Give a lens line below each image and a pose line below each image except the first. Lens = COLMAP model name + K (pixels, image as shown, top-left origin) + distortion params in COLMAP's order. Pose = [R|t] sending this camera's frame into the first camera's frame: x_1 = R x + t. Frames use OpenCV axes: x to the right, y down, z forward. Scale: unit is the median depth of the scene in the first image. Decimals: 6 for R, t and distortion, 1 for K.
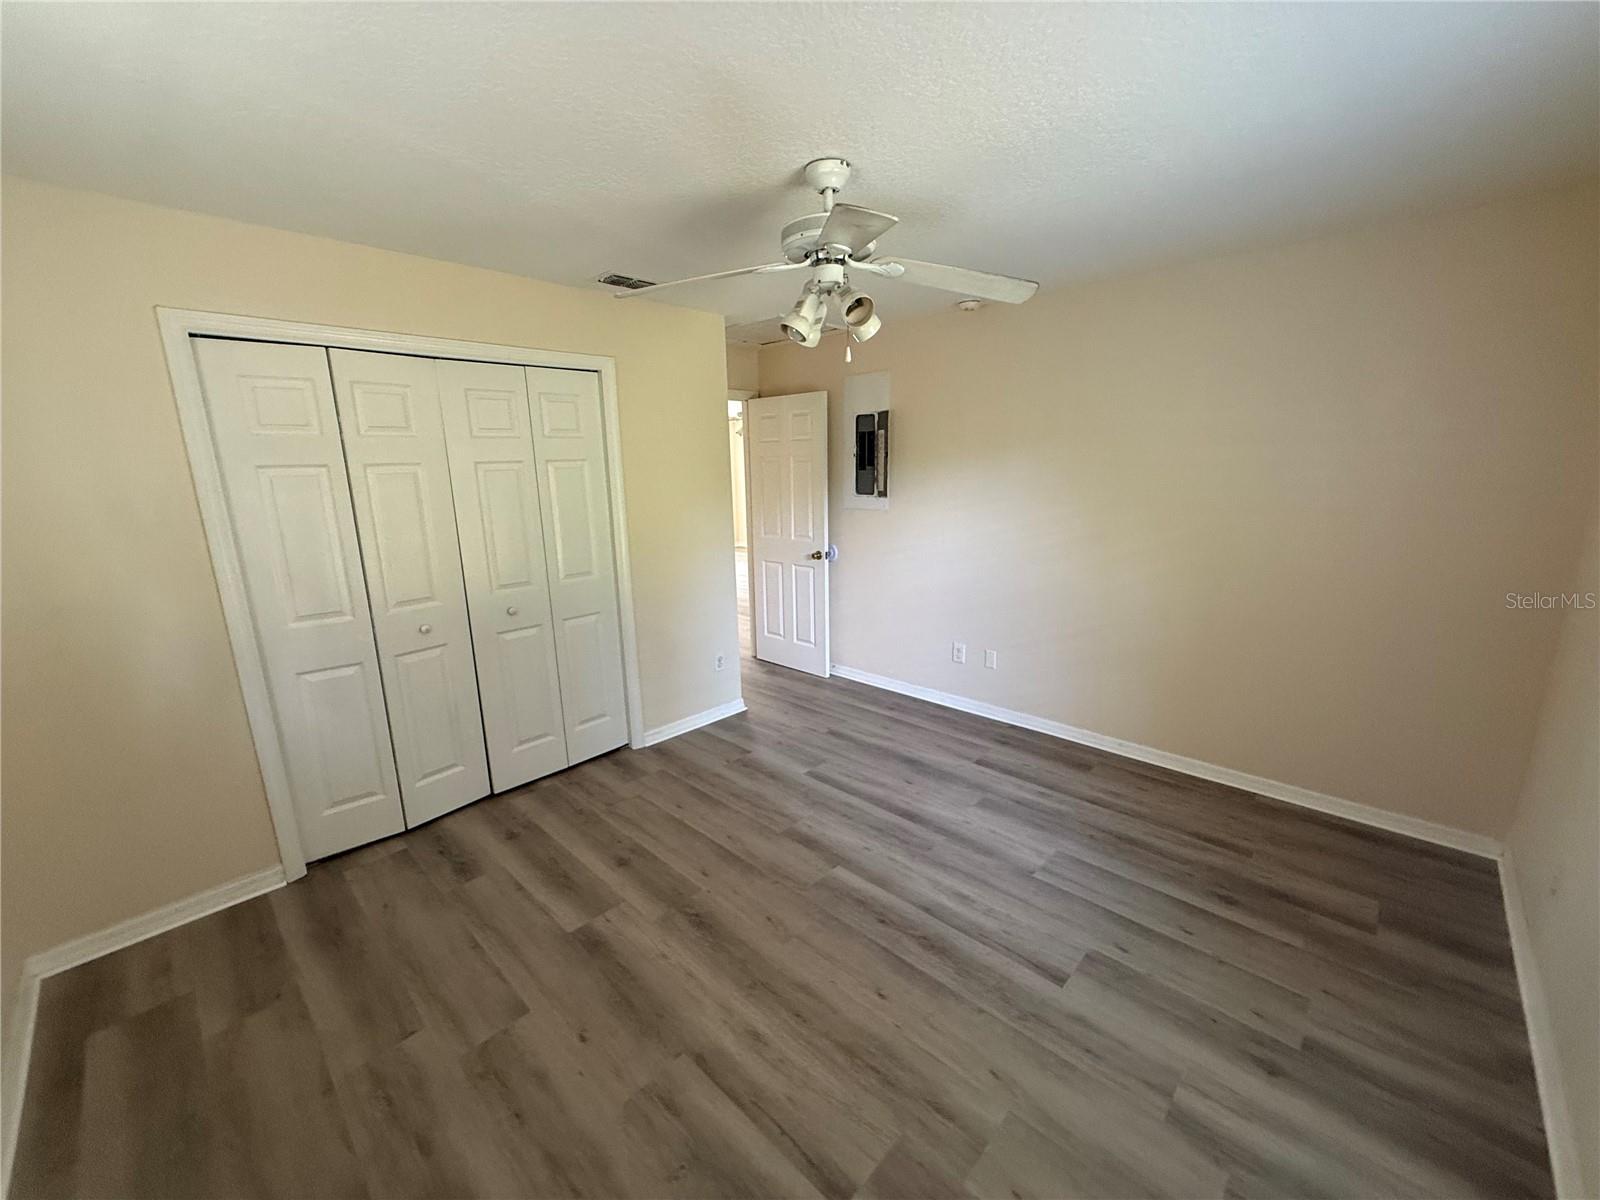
lens RADIAL K [[636.7, 0, 794.3], [0, 636.7, 597.1], [0, 0, 1]] dist [0.002130, 0.000156]
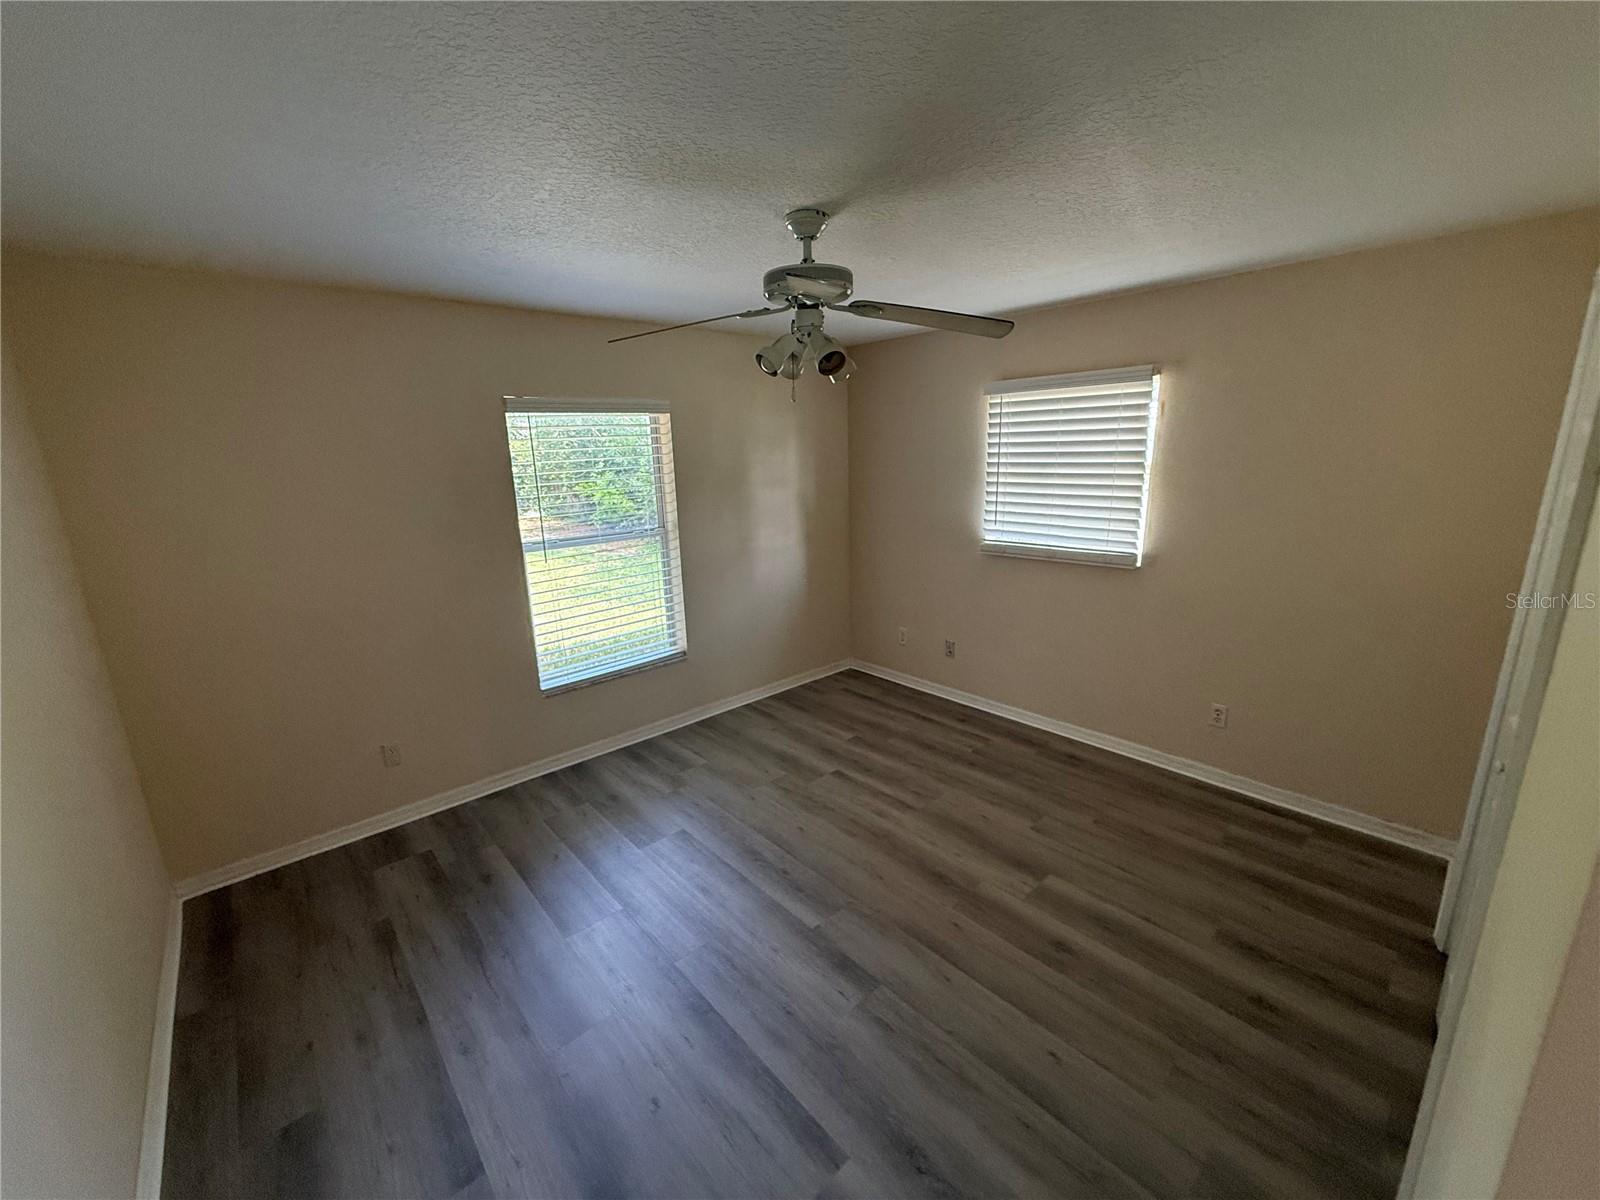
lens RADIAL K [[636.7, 0, 794.3], [0, 636.7, 597.1], [0, 0, 1]] dist [0.002130, 0.000156]
pose [[-0.995737, 0.028300, 0.087791, 0.001519], [0.063296, 0.901953, 0.427169, -0.464860], [-0.067095, 0.430905, -0.899900, 1.846190]]
